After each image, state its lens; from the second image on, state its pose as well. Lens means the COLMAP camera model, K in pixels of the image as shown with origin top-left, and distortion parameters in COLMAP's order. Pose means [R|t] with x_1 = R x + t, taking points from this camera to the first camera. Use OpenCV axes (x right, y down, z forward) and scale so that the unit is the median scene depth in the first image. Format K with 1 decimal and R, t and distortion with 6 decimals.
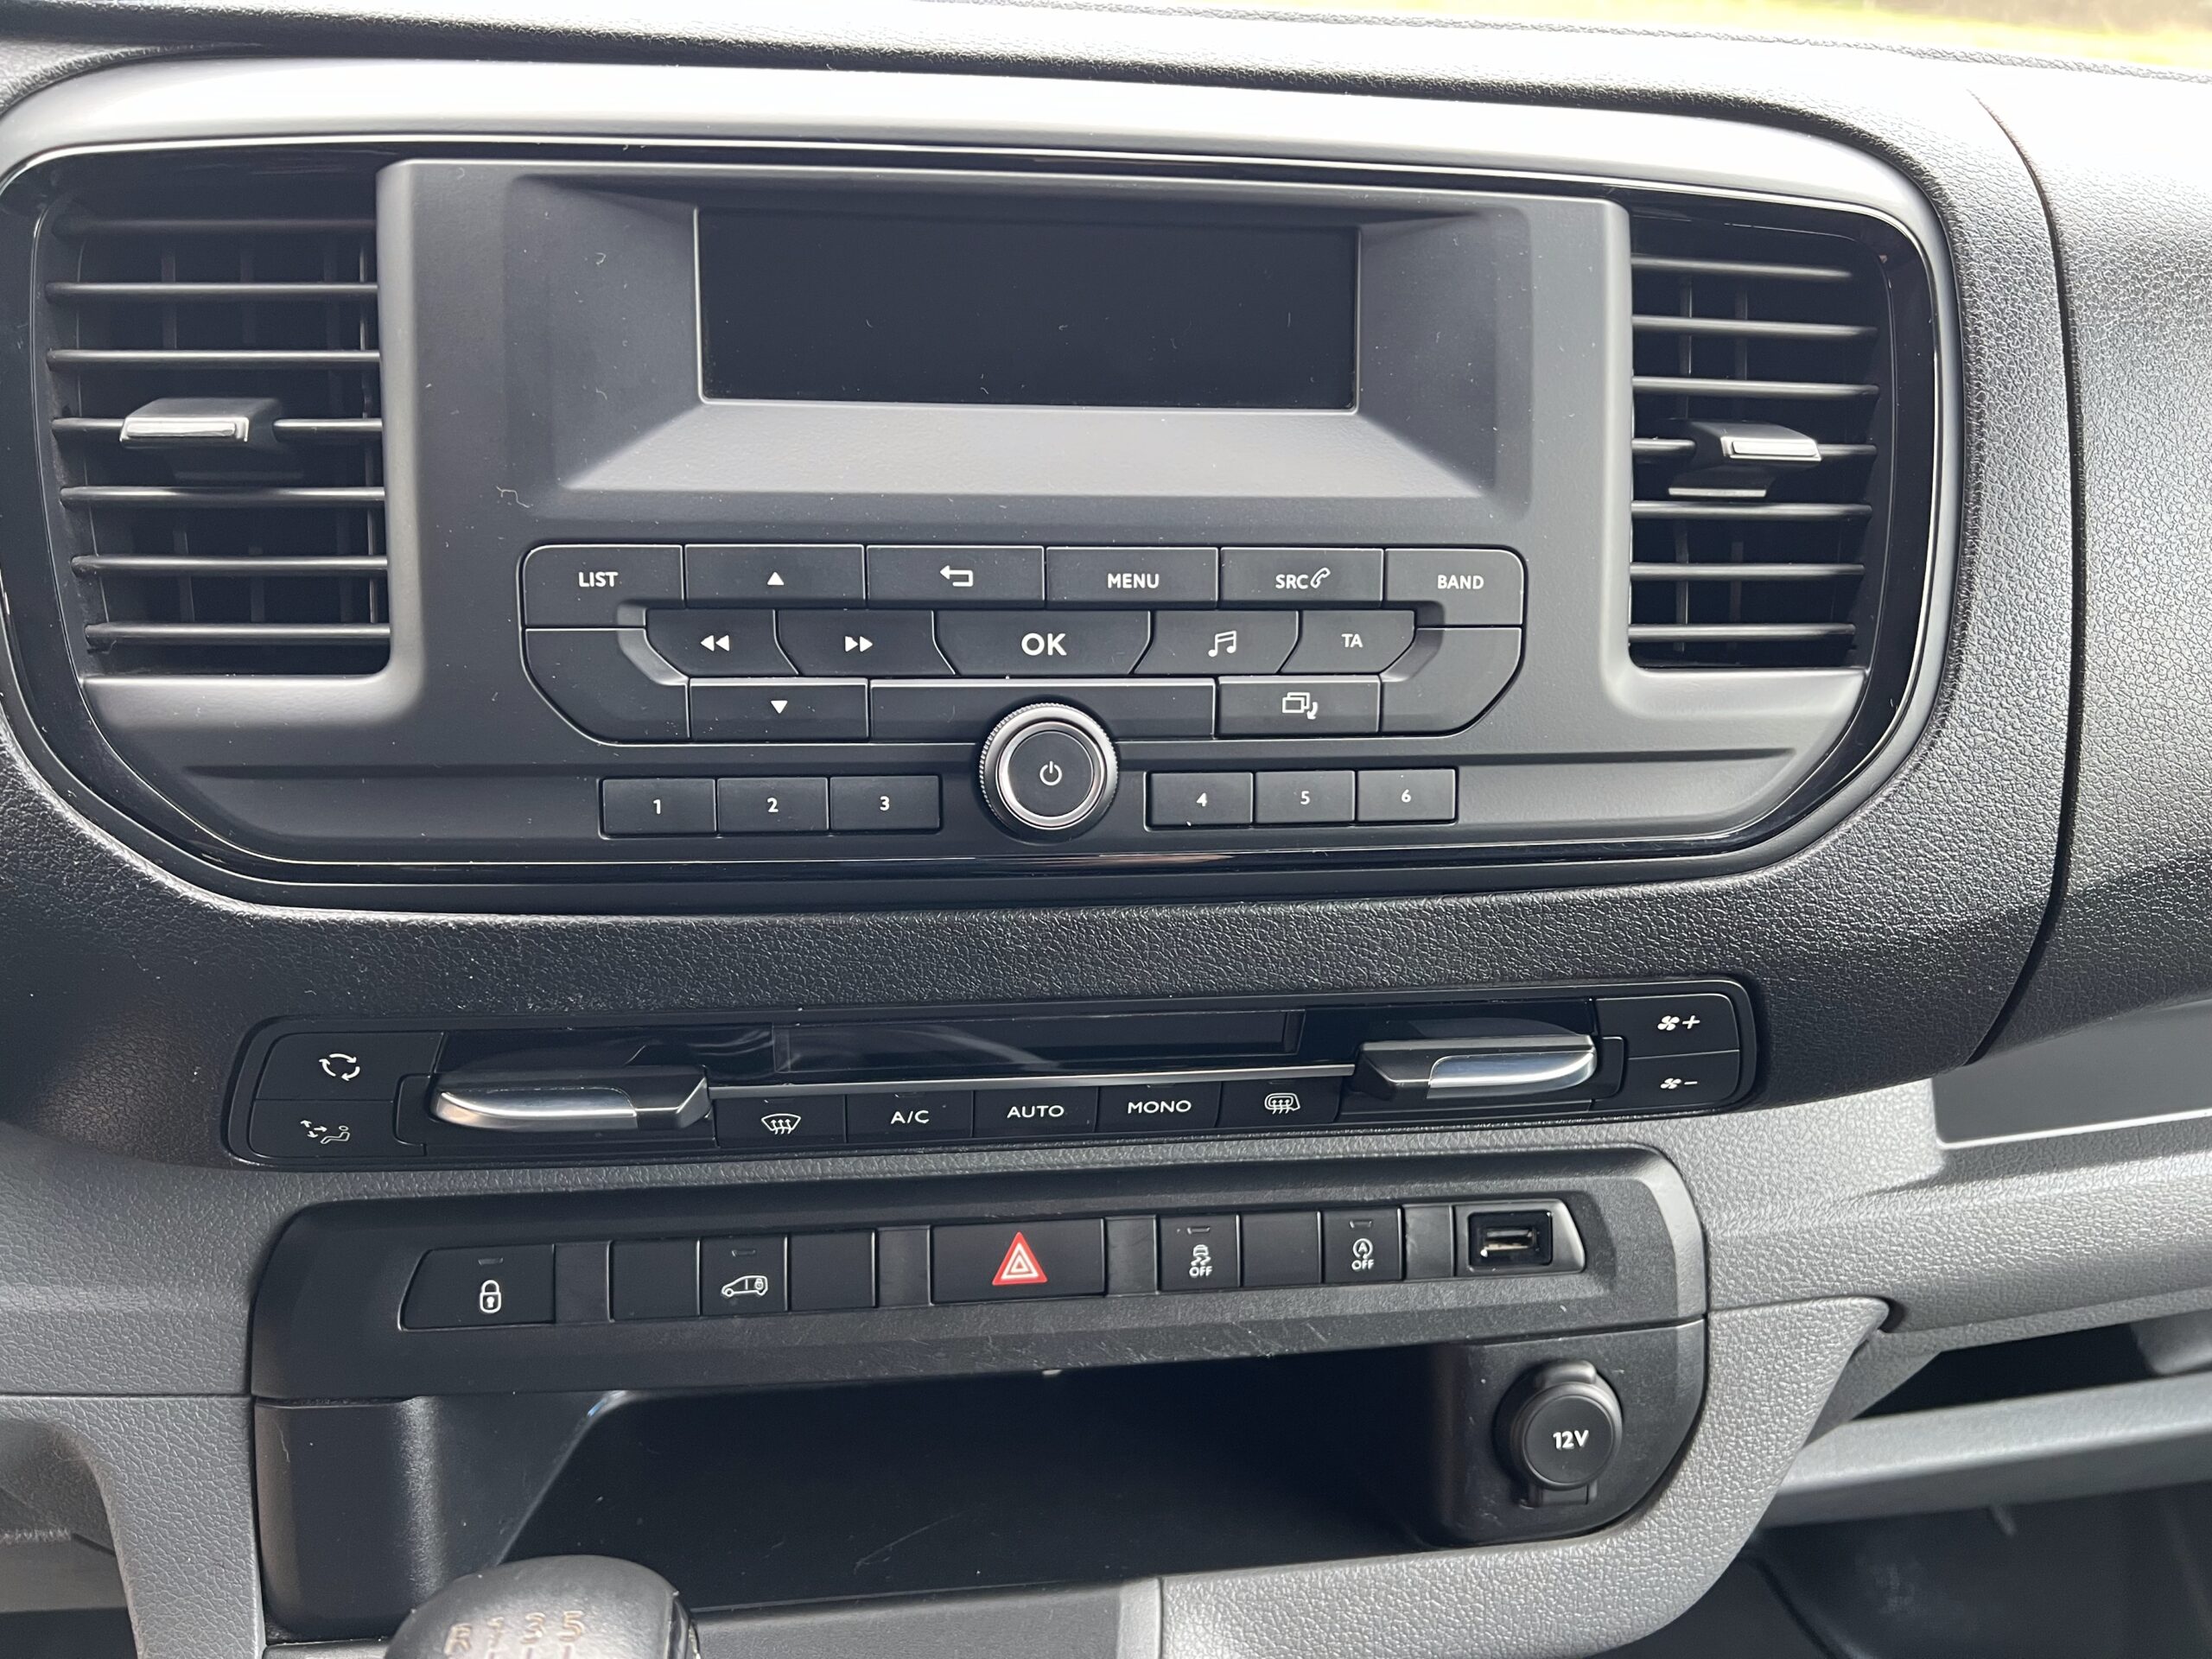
lens RADIAL K [[1681.0, 0, 1148.2], [0, 1681.0, 826.0], [0, 0, 1]] dist [0.064473, -0.077040]
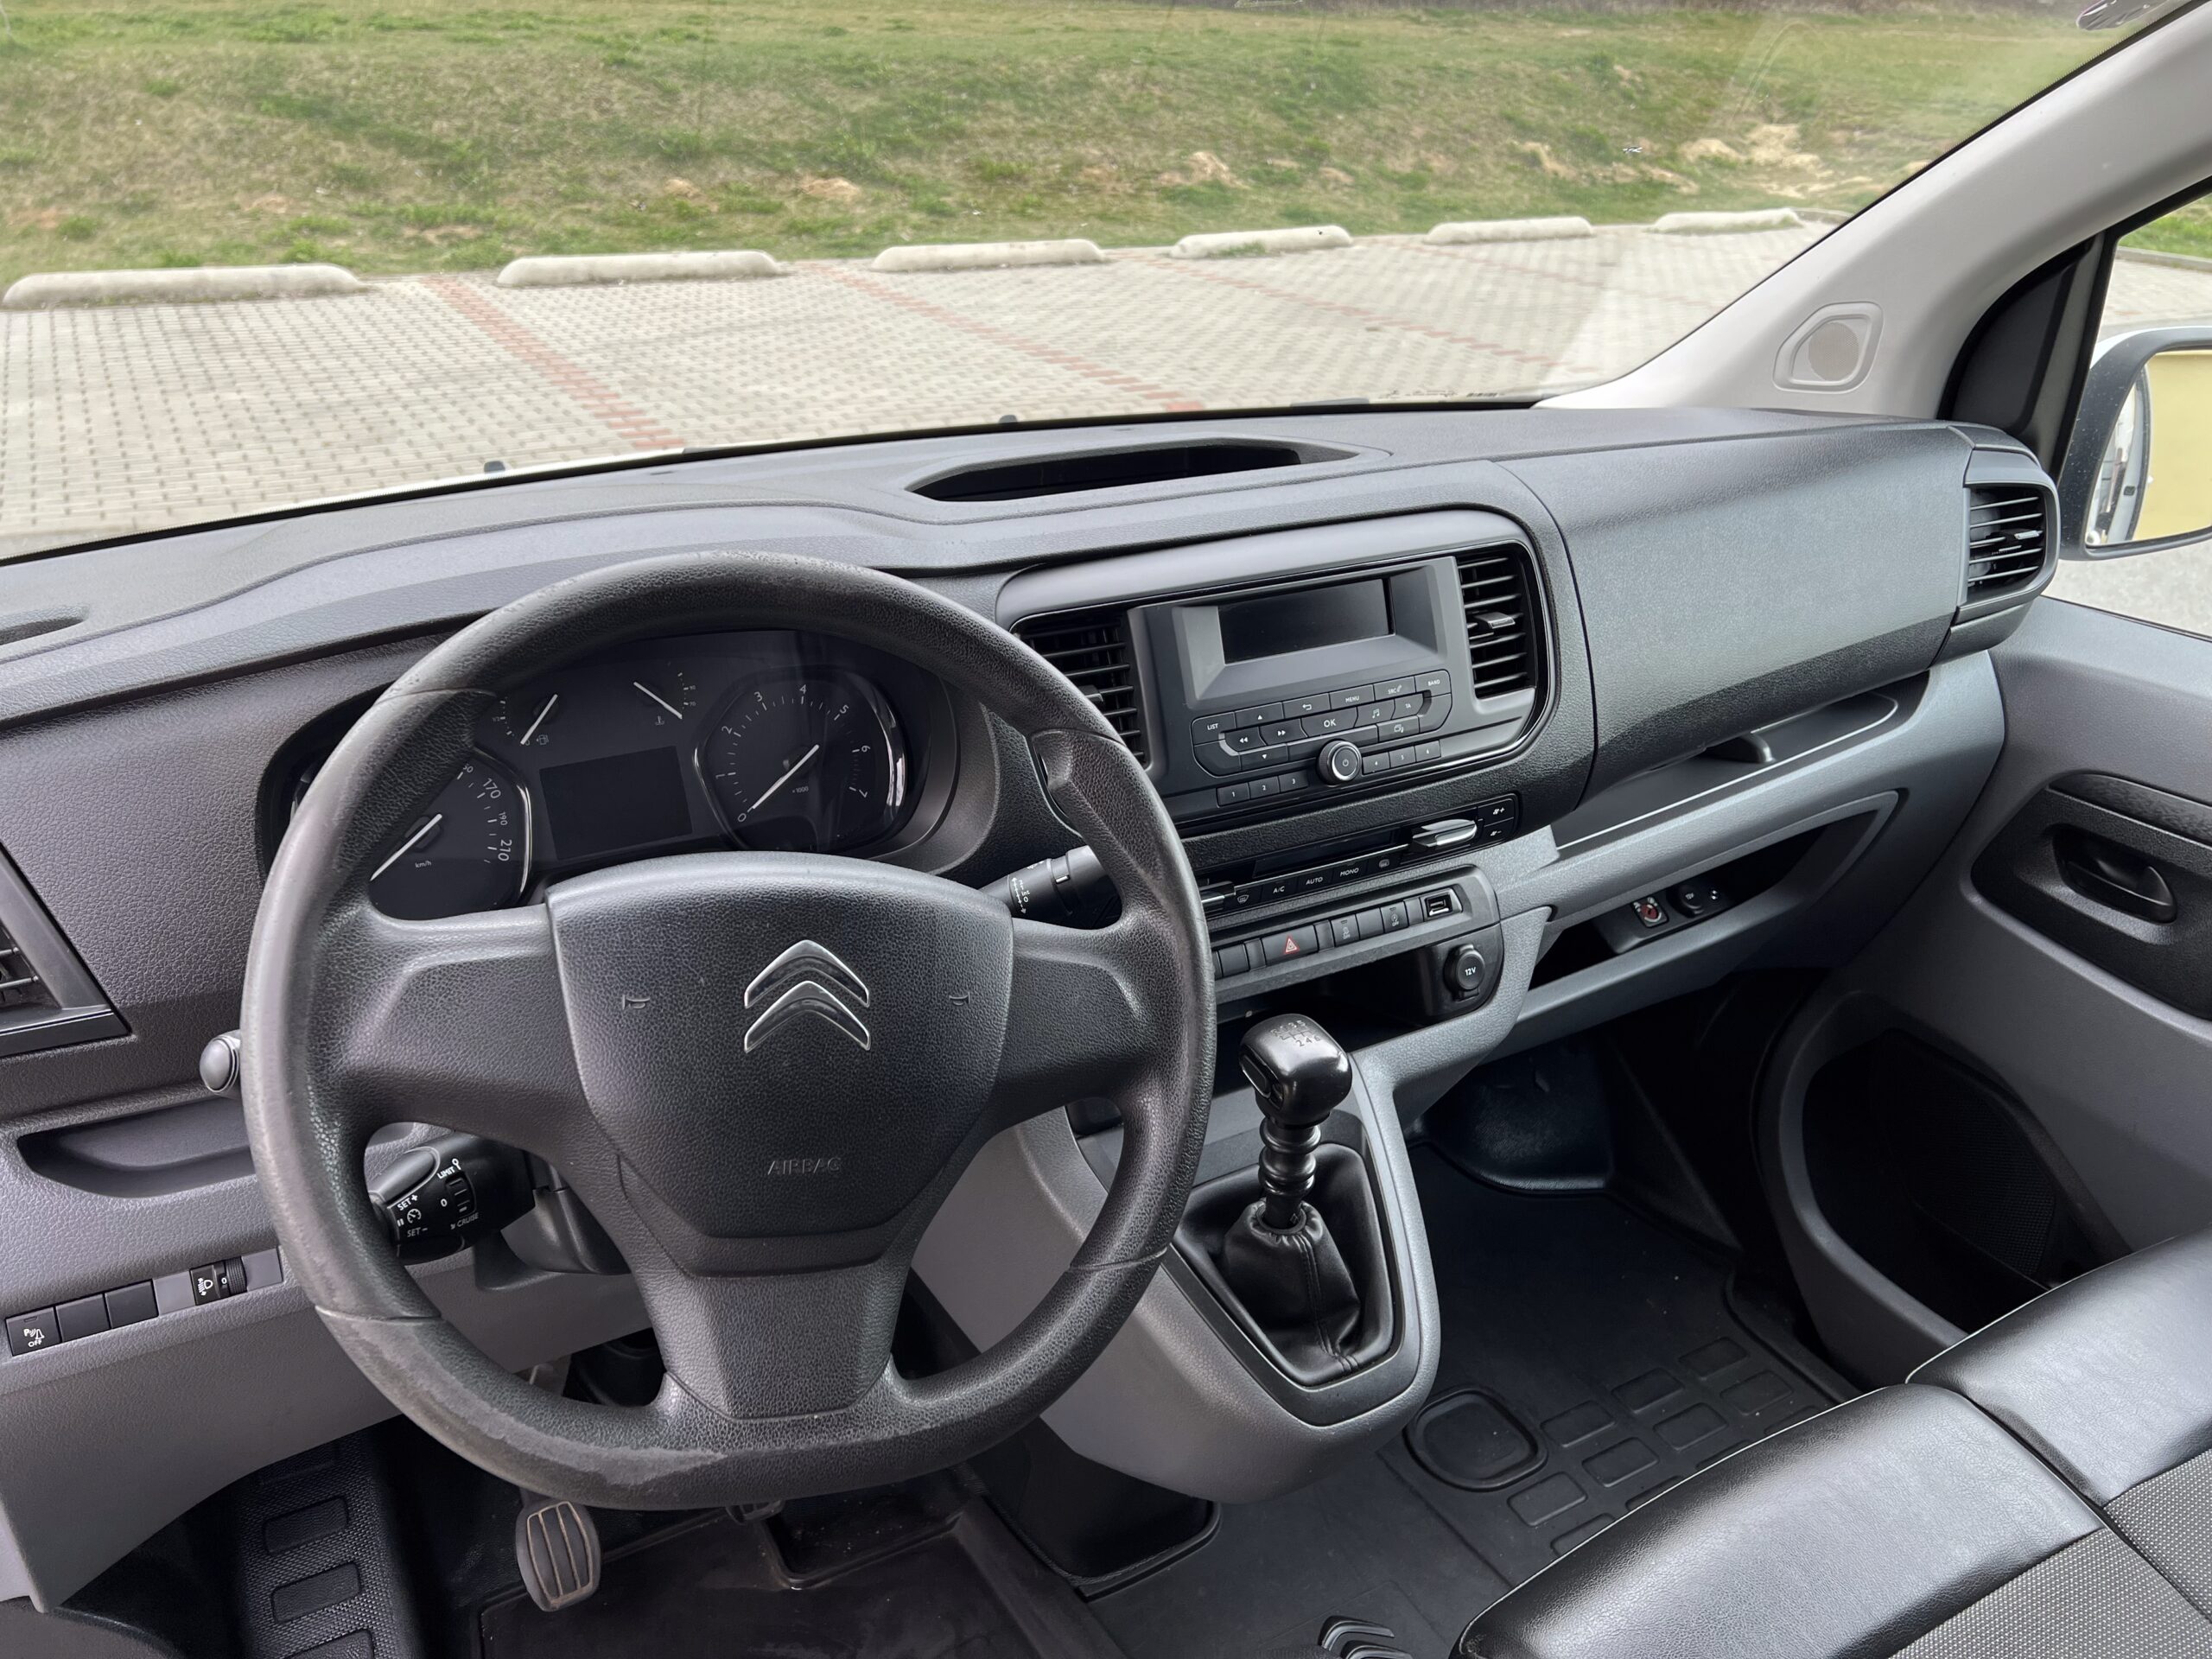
lens RADIAL K [[1646.4, 0, 1093.6], [0, 1646.4, 799.3], [0, 0, 1]] dist [0.071216, -0.080998]
pose [[0.934857, -0.174340, 0.309269, -1.302281], [0.169728, 0.984596, 0.041981, -0.153845], [-0.311824, 0.013245, 0.950048, -1.607308]]
